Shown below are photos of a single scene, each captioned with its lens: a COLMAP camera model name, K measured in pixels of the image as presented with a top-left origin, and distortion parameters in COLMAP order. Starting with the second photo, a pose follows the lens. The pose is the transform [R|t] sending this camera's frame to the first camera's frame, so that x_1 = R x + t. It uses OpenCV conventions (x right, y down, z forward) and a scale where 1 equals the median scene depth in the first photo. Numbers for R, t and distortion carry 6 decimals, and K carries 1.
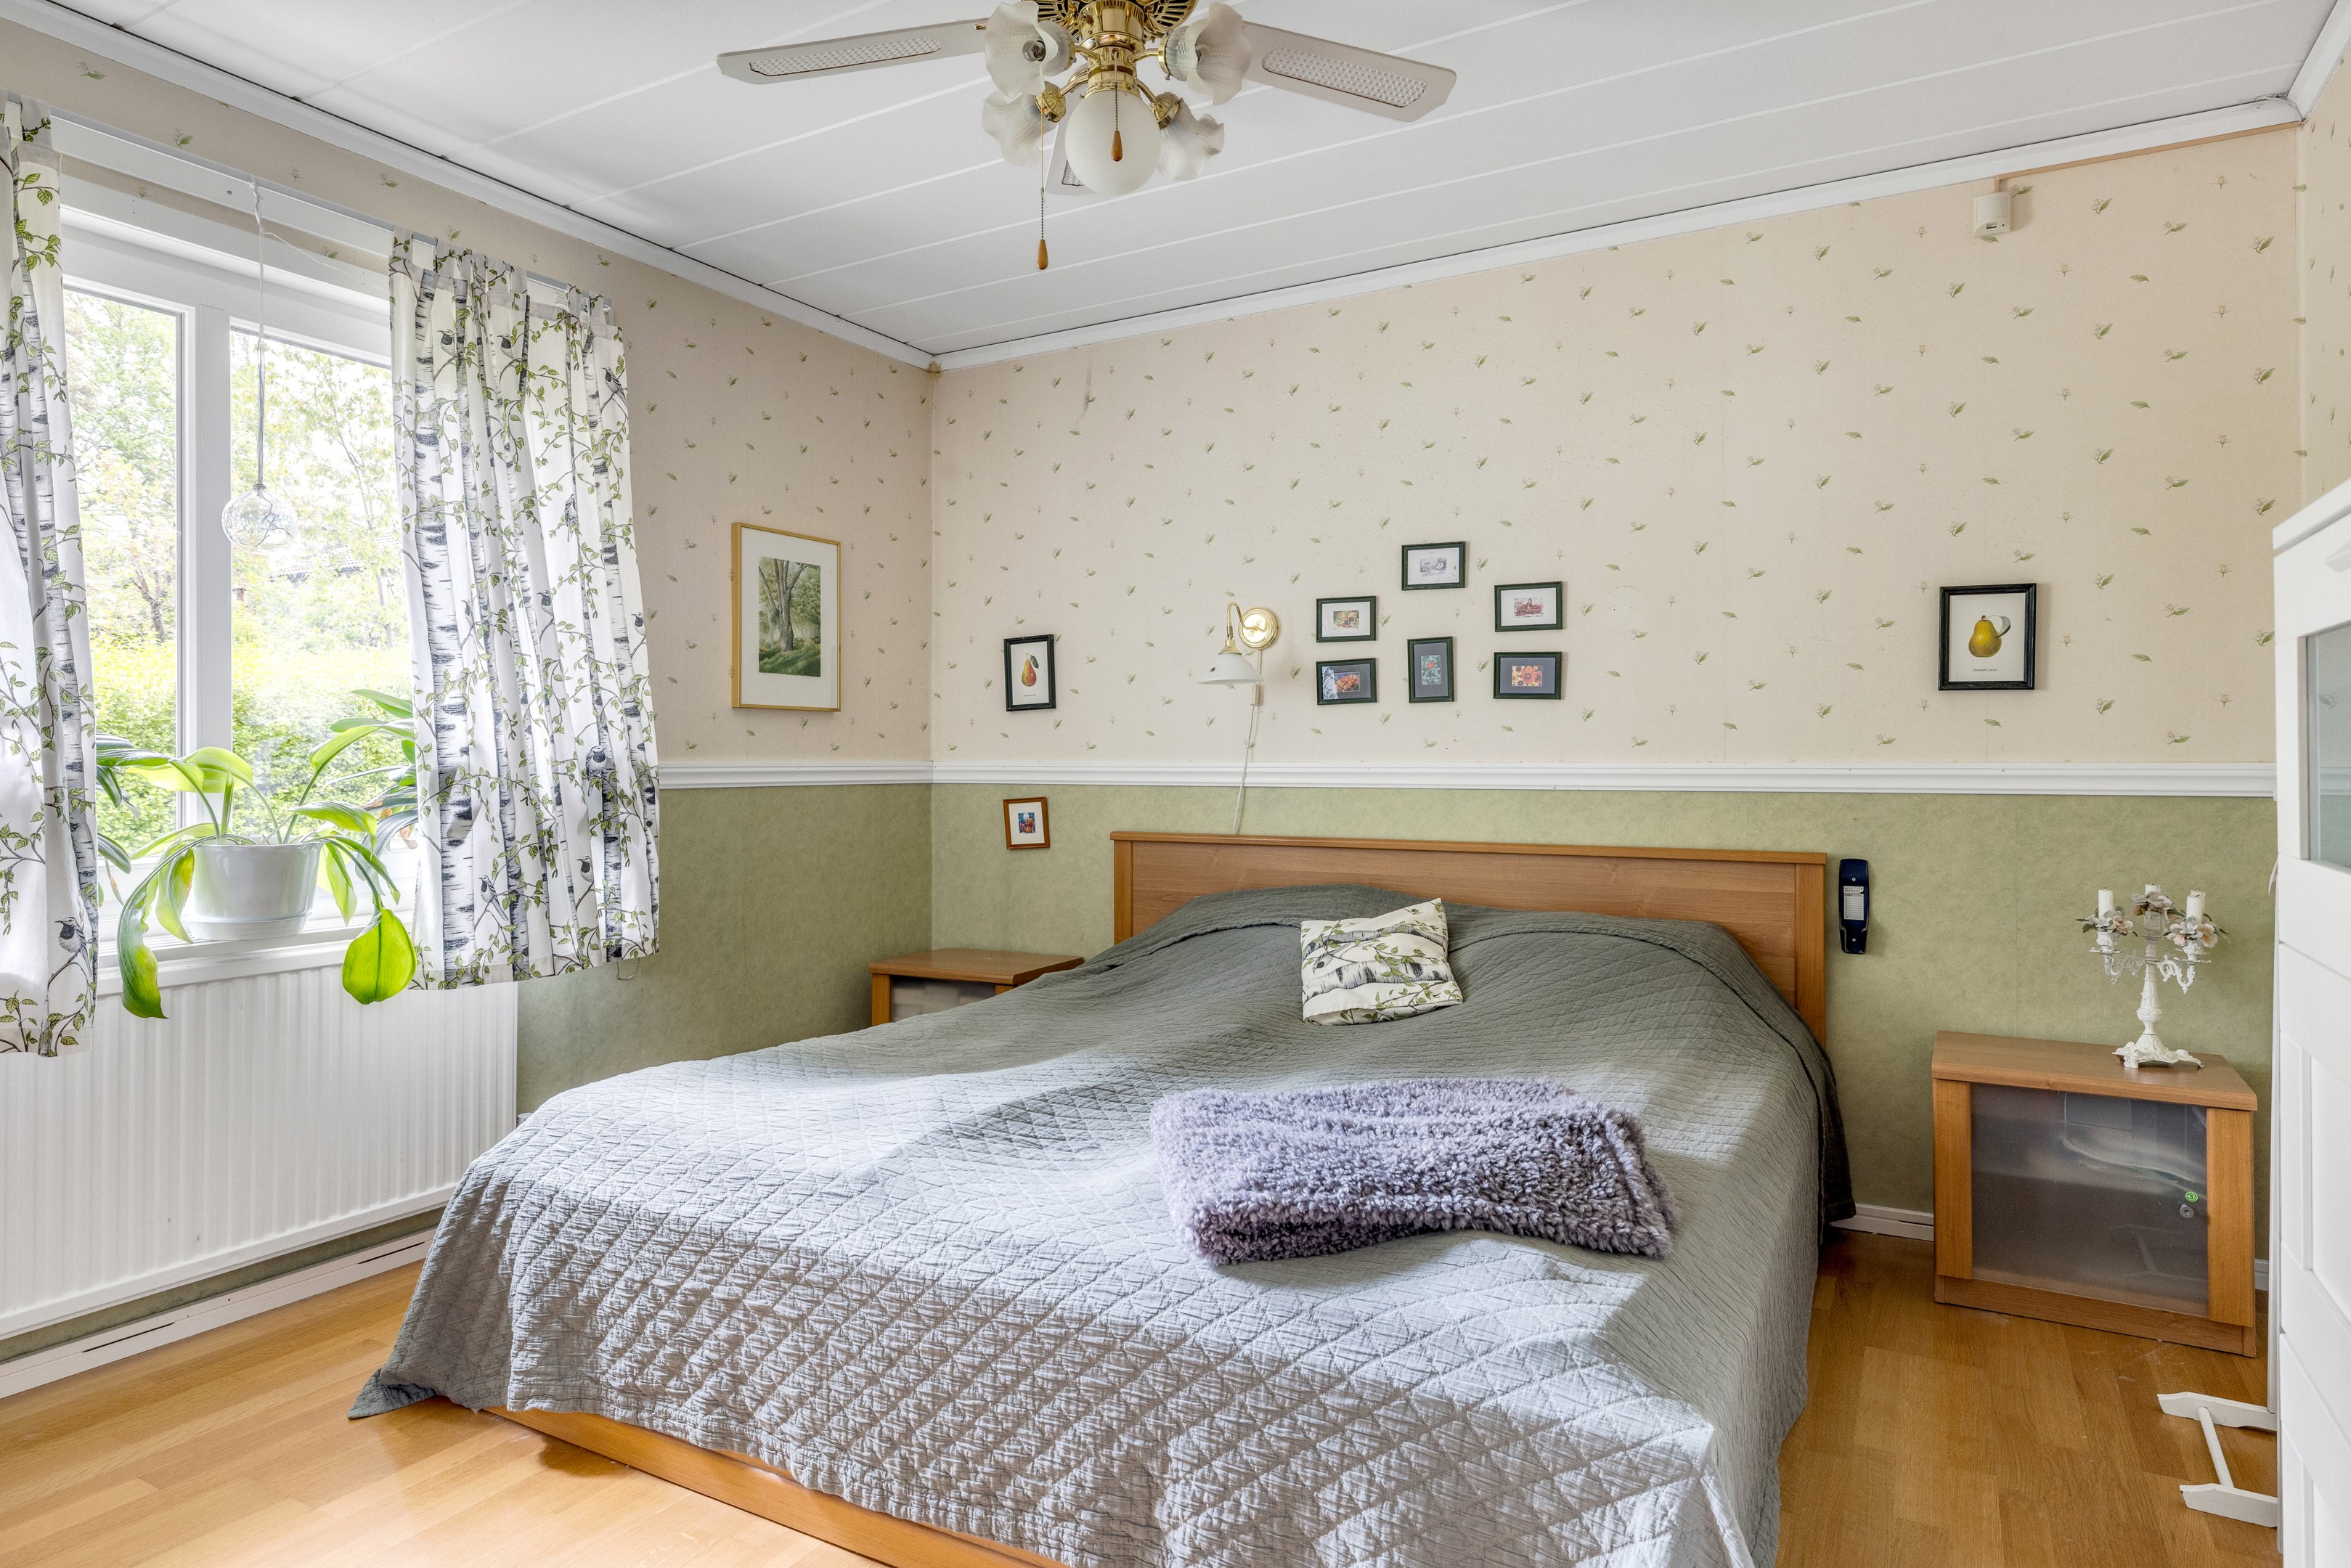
lens RADIAL K [[1342.5, 0, 1176.1], [0, 1342.5, 751.2], [0, 0, 1]] dist [-0.002798, -0.000464]
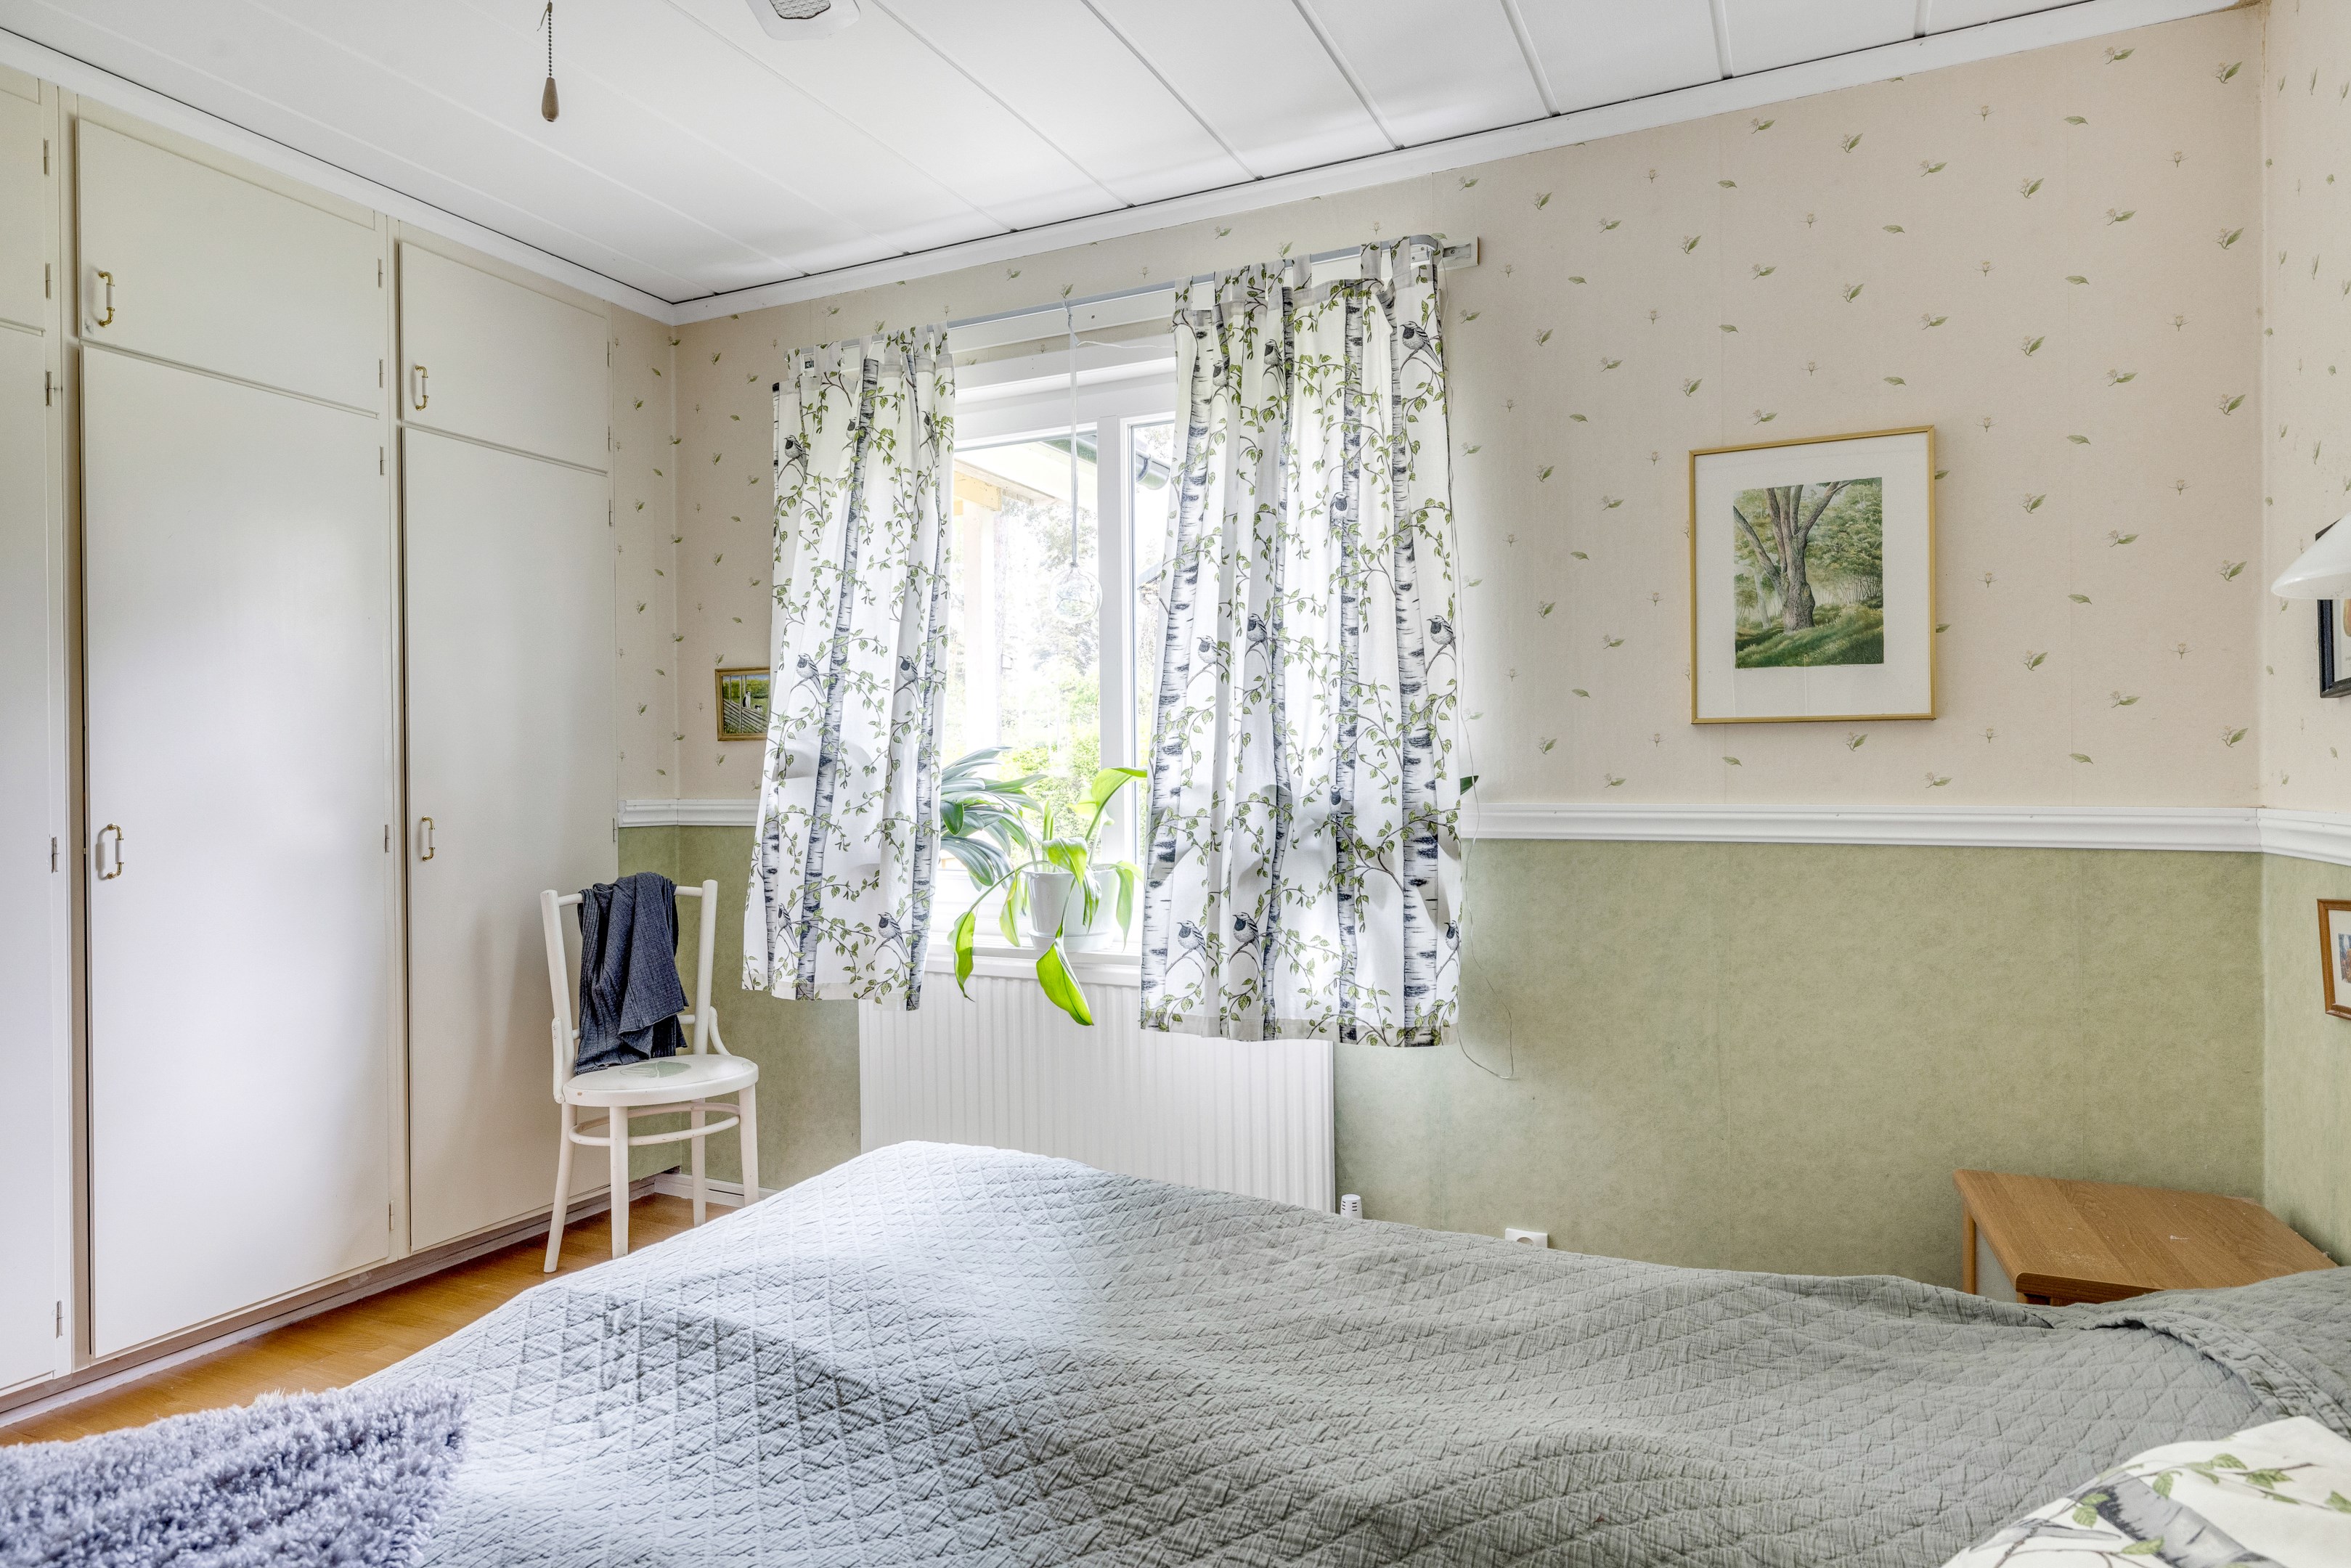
lens RADIAL K [[1341.6, 0, 1175.5], [0, 1341.6, 784.0], [0, 0, 1]] dist [0.002812, 0.000248]
pose [[0.059306, 0.007823, -0.998209, 0.374134], [0.009964, 0.999915, 0.008428, -0.011824], [0.998190, -0.010446, 0.059223, 0.779517]]
